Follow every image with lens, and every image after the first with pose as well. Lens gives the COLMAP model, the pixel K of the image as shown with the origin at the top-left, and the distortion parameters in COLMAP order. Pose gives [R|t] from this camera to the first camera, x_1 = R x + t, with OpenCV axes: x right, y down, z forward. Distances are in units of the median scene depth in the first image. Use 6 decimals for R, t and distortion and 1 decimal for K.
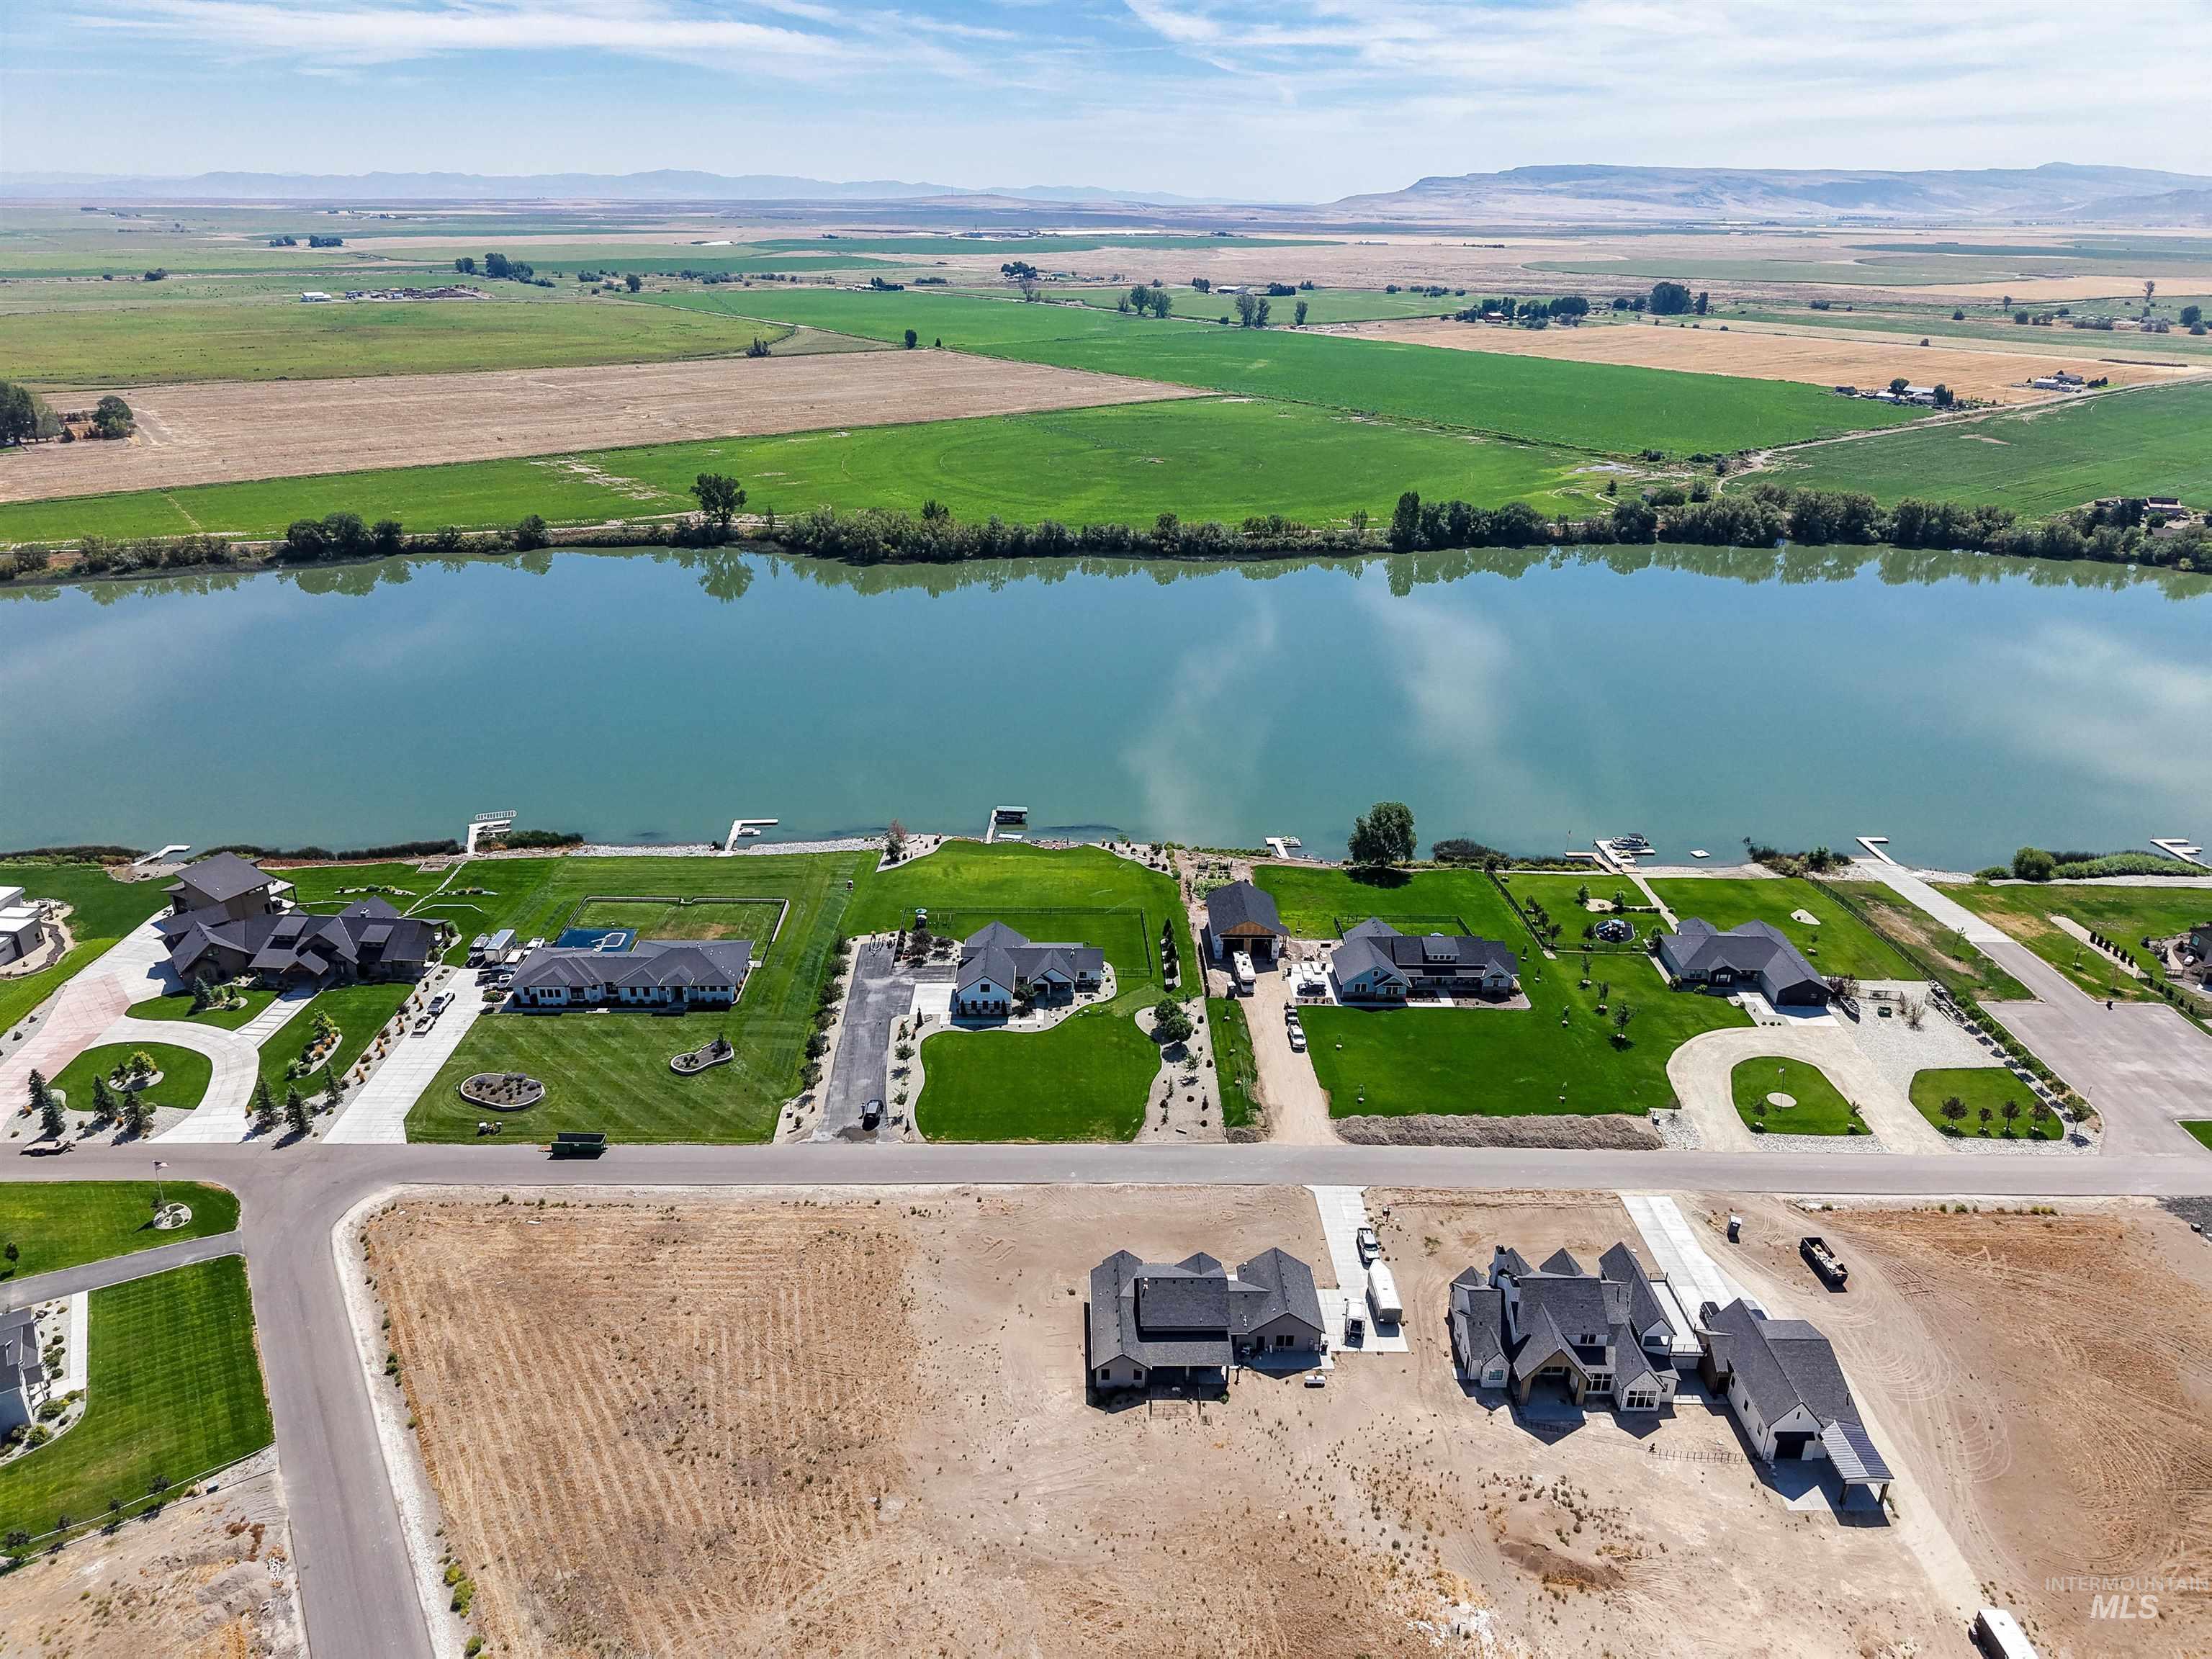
lens RADIAL K [[1488.4, 0, 1106.2], [0, 1488.4, 826.0], [0, 0, 1]] dist [0.014861, -0.006962]
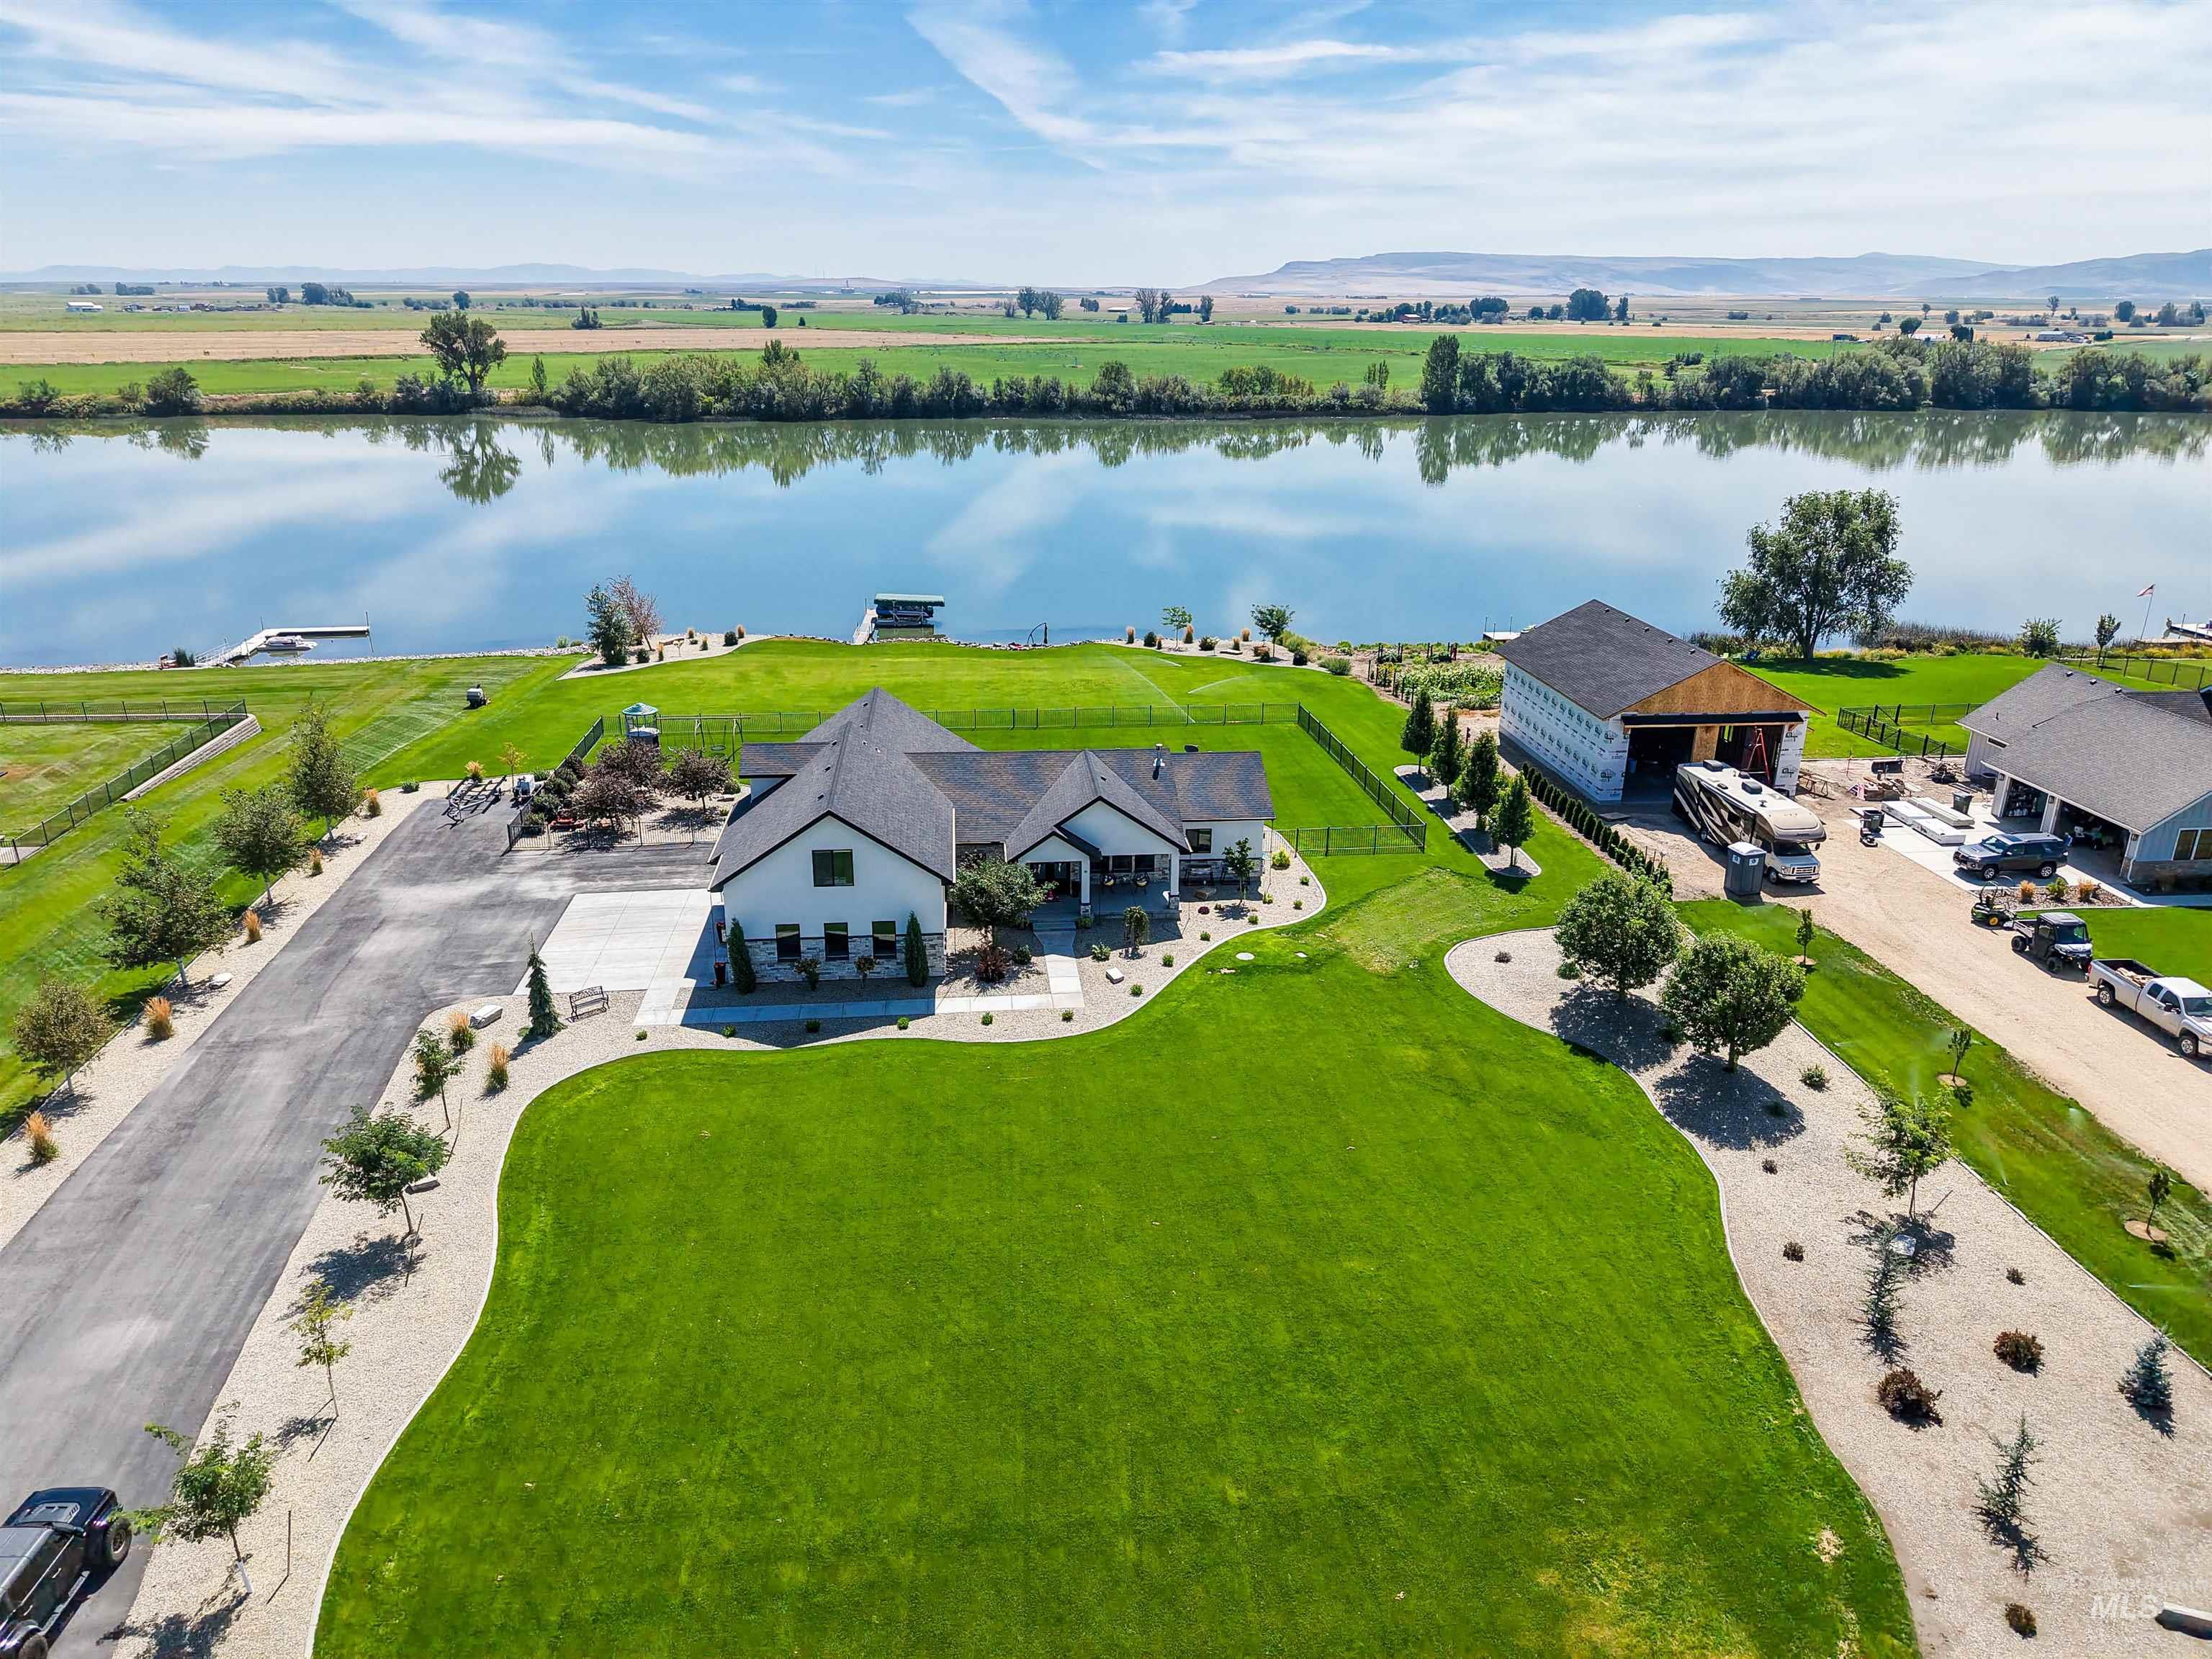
lens RADIAL K [[1488.4, 0, 1103.2], [0, 1488.4, 826.5], [0, 0, 1]] dist [0.014861, -0.006962]
pose [[0.997007, -0.030950, 0.070849, -0.021634], [0.034762, 0.997977, -0.053231, 0.048874], [-0.069058, 0.055534, 0.996066, 0.314661]]
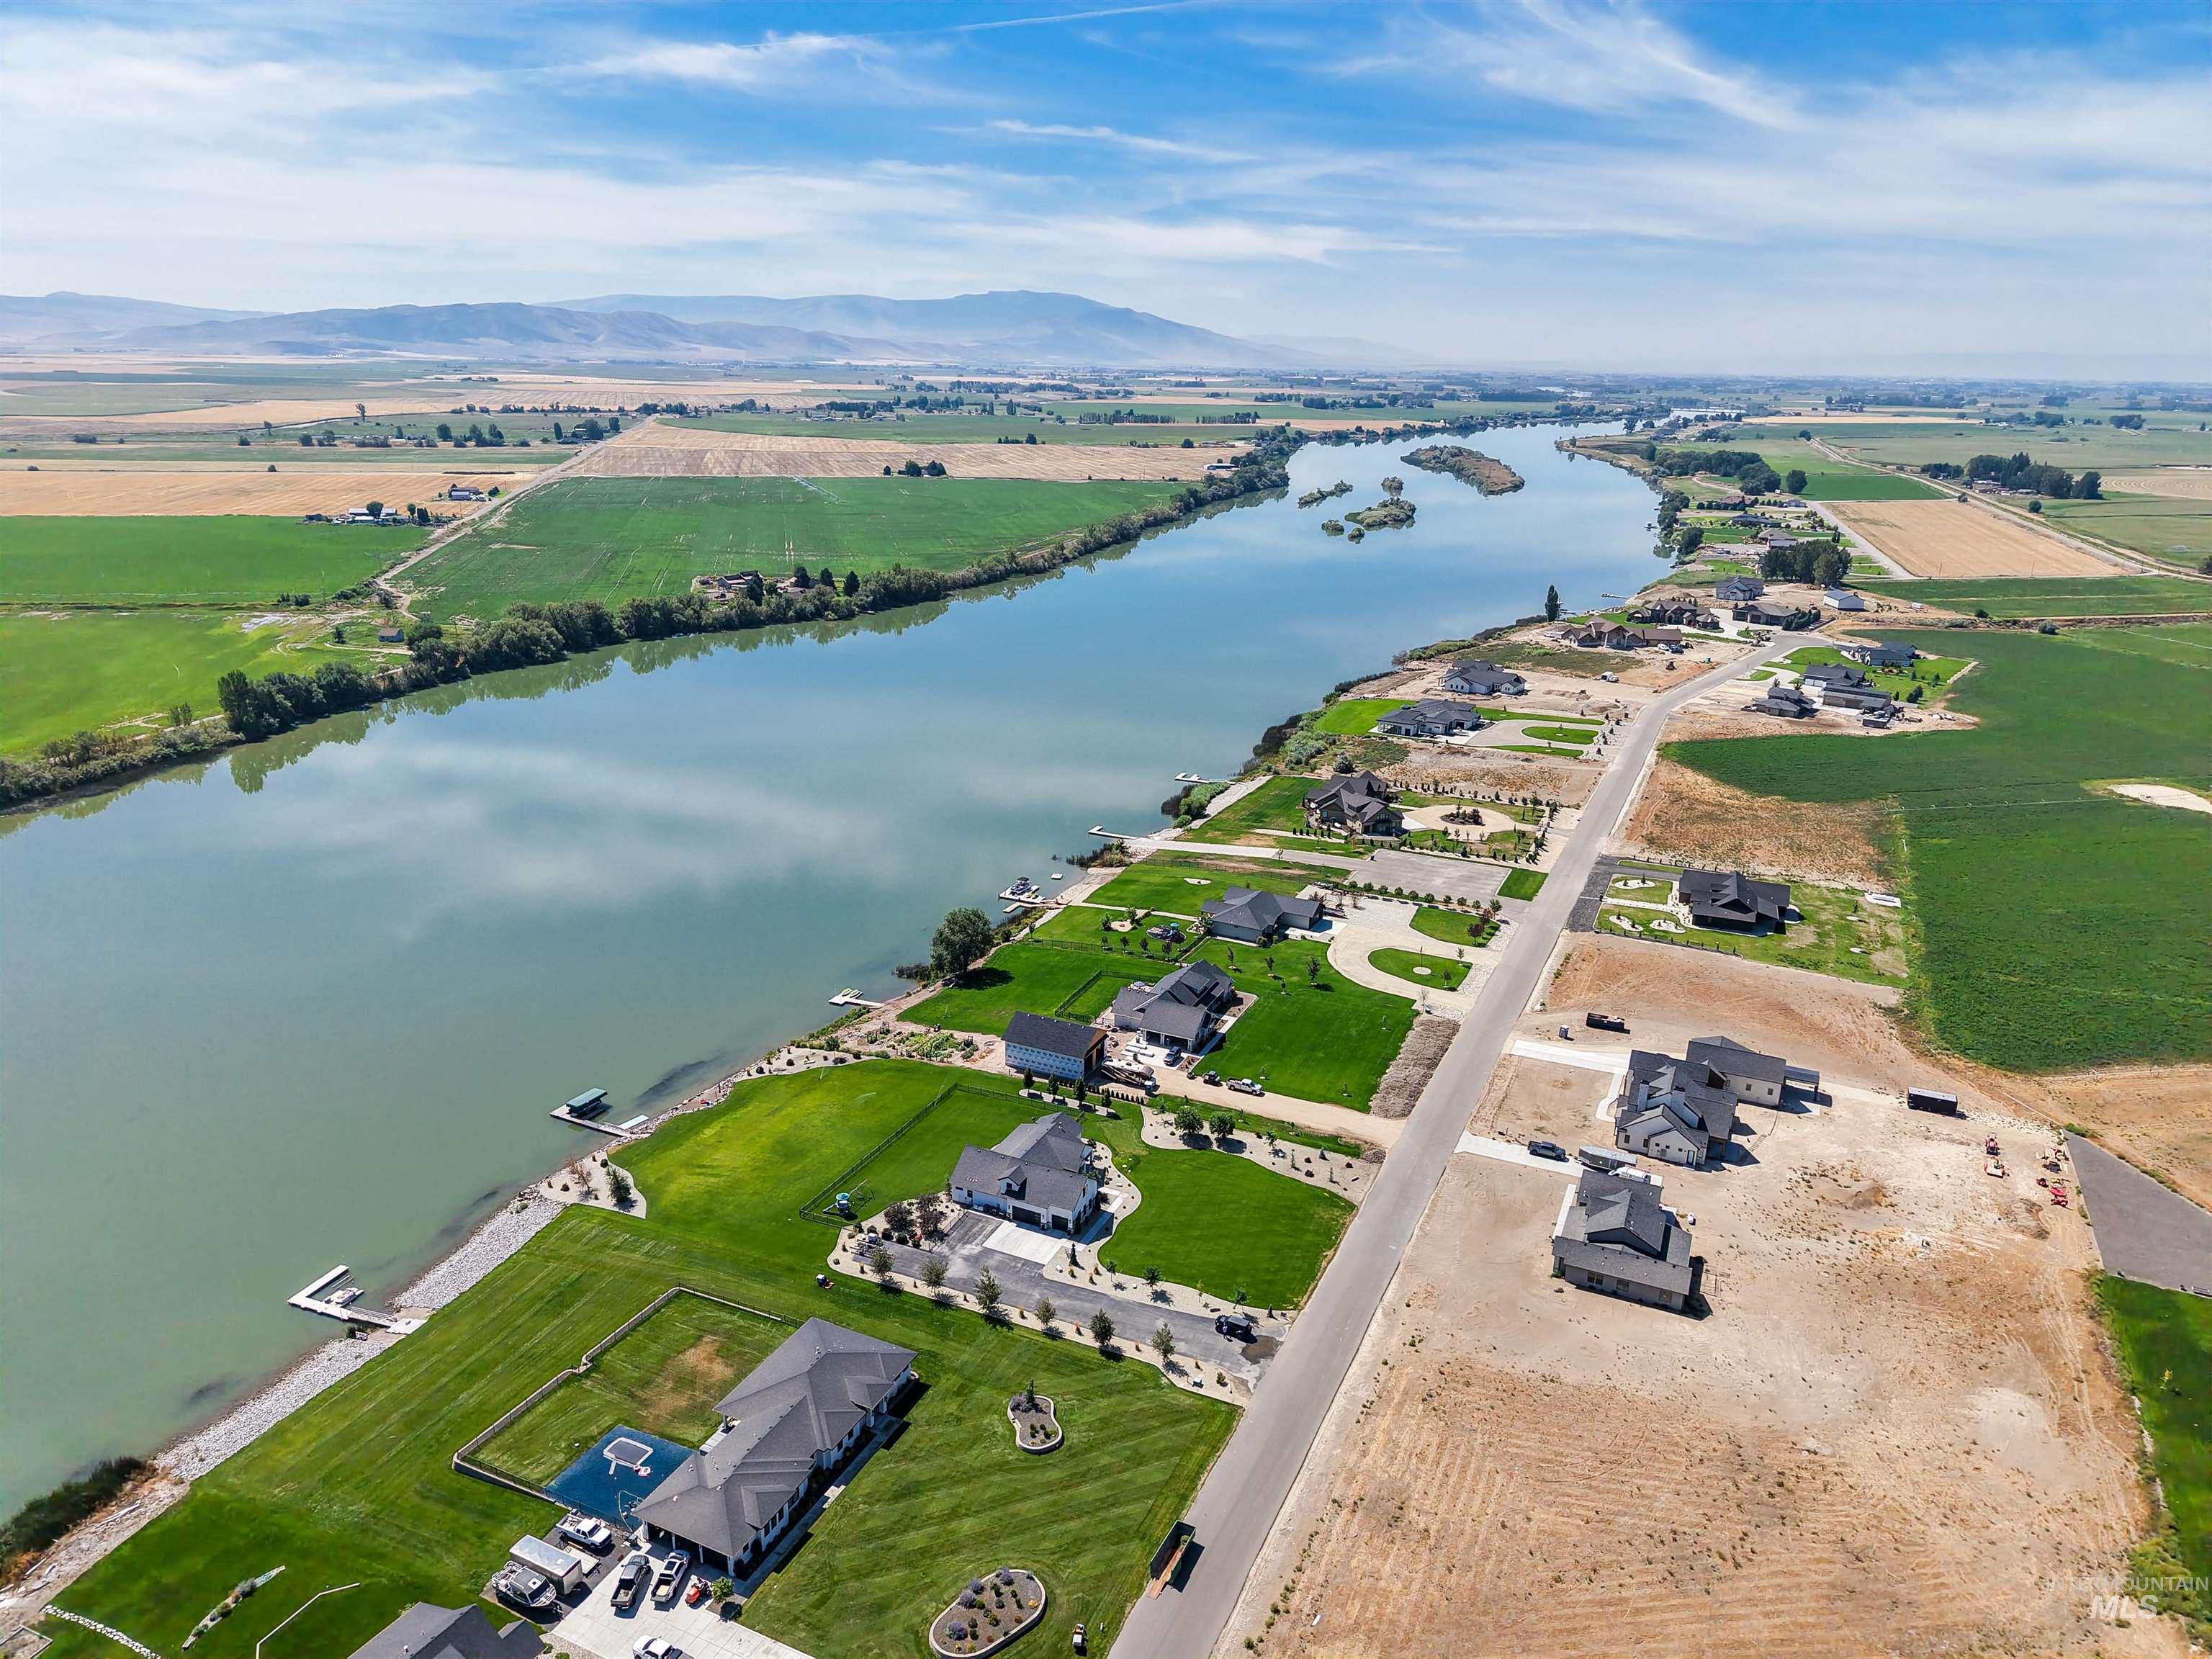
lens RADIAL K [[1488.4, 0, 1102.8], [0, 1488.4, 817.0], [0, 0, 1]] dist [0.014861, -0.006962]
pose [[0.439352, -0.268102, 0.857375, -0.334731], [0.335828, 0.934242, 0.120047, -0.088670], [-0.833180, 0.235187, 0.500497, 0.201090]]
